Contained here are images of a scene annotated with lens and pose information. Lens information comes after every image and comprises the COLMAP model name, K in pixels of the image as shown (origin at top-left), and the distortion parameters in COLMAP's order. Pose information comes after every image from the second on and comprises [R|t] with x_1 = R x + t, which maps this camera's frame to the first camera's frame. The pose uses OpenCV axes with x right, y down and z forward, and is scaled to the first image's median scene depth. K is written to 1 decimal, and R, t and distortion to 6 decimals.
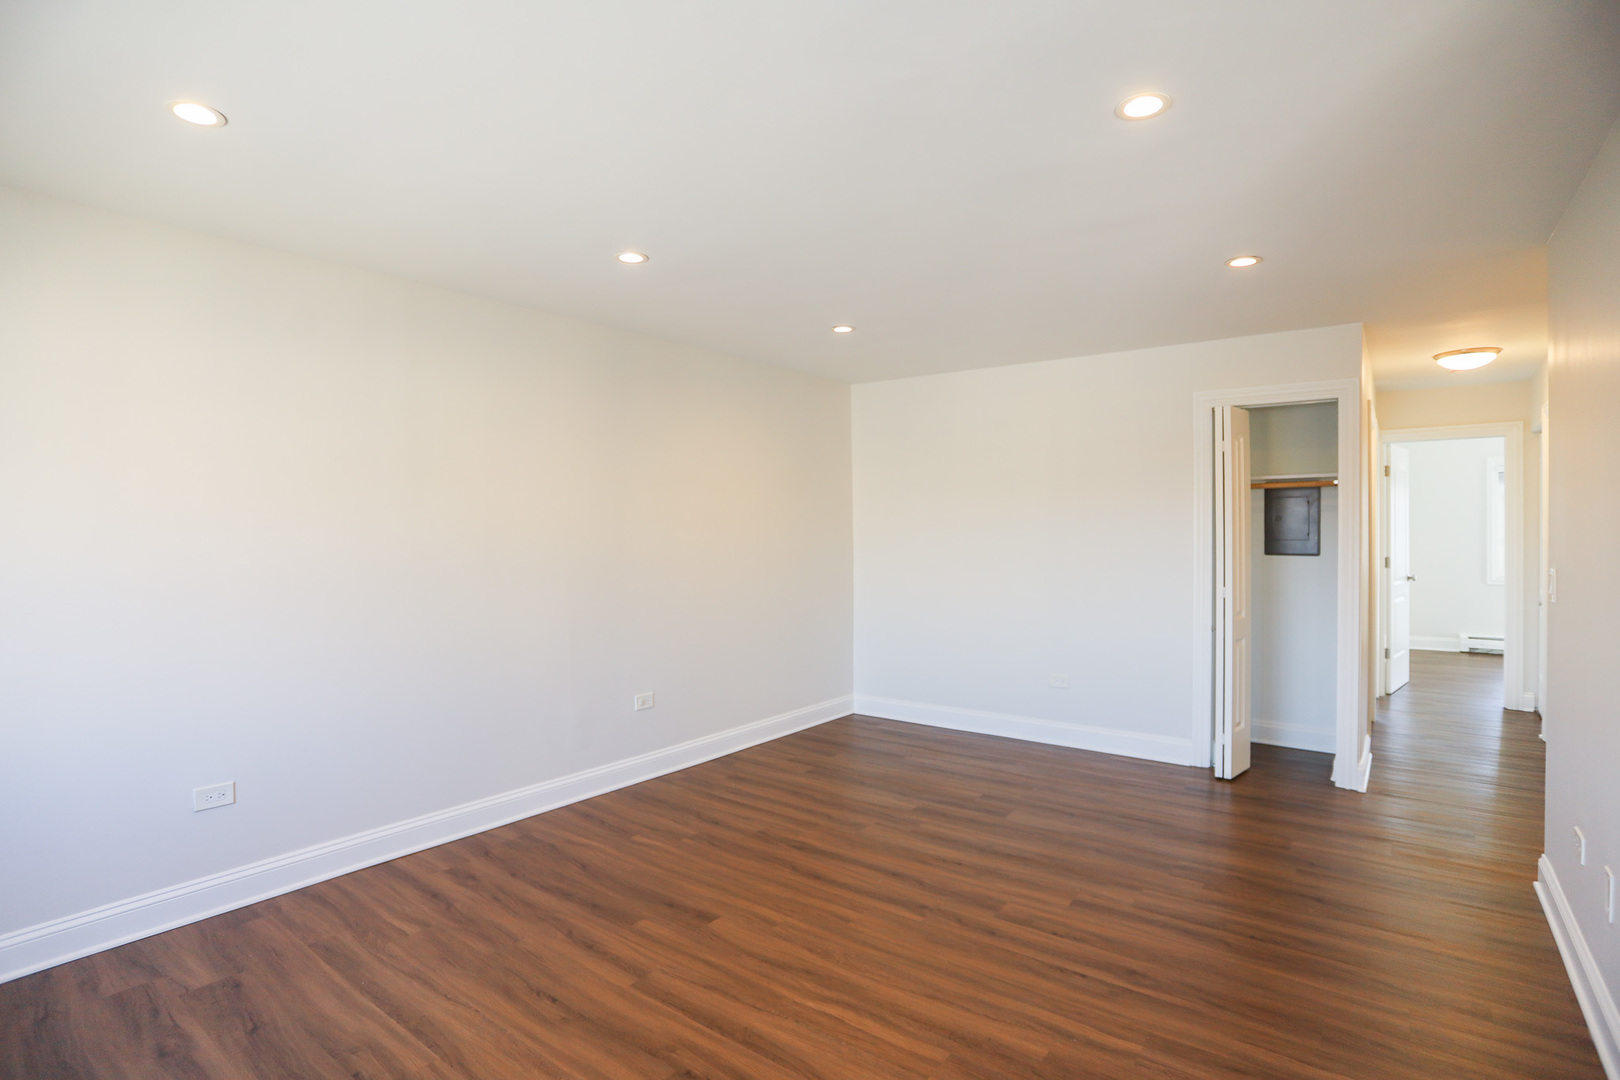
lens RADIAL K [[799.3, 0, 791.4], [0, 799.3, 536.9], [0, 0, 1]] dist [-0.062343, 0.021485]
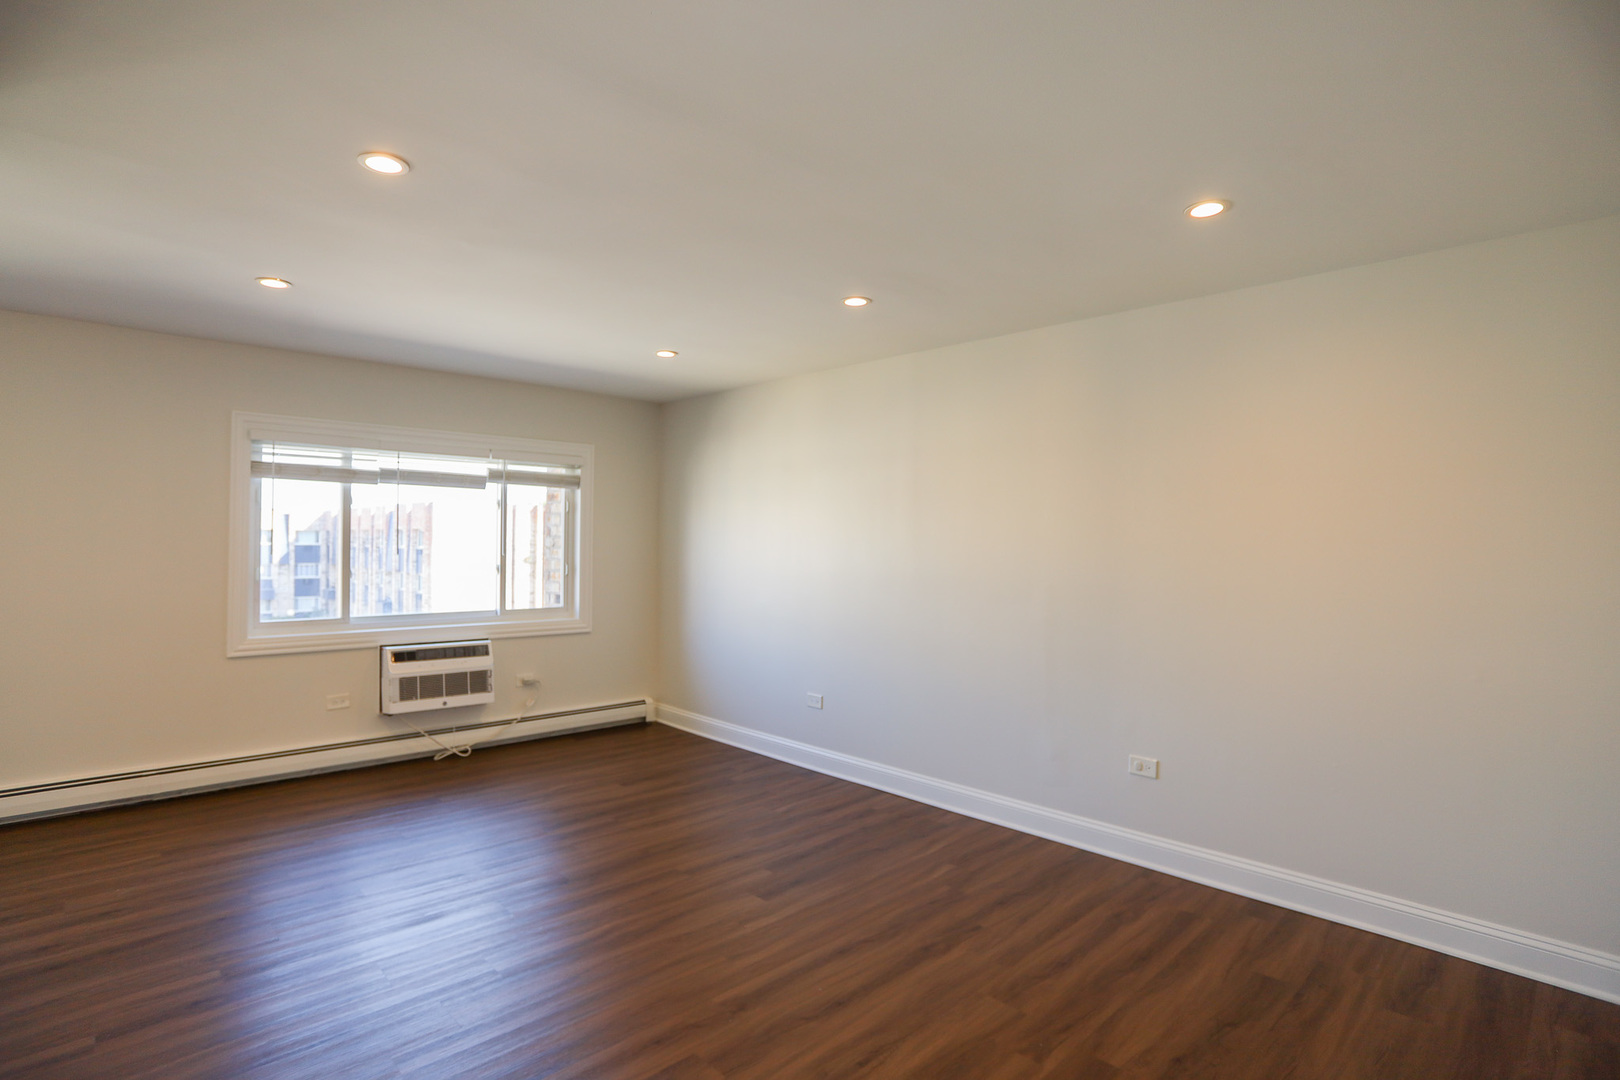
lens RADIAL K [[799.3, 0, 791.4], [0, 799.3, 536.9], [0, 0, 1]] dist [-0.062343, 0.021485]
pose [[-0.149606, -0.002193, -0.988743, 0.785053], [-0.010119, 0.999949, -0.000687, -0.020611], [0.988694, 0.009902, -0.149620, 0.941458]]
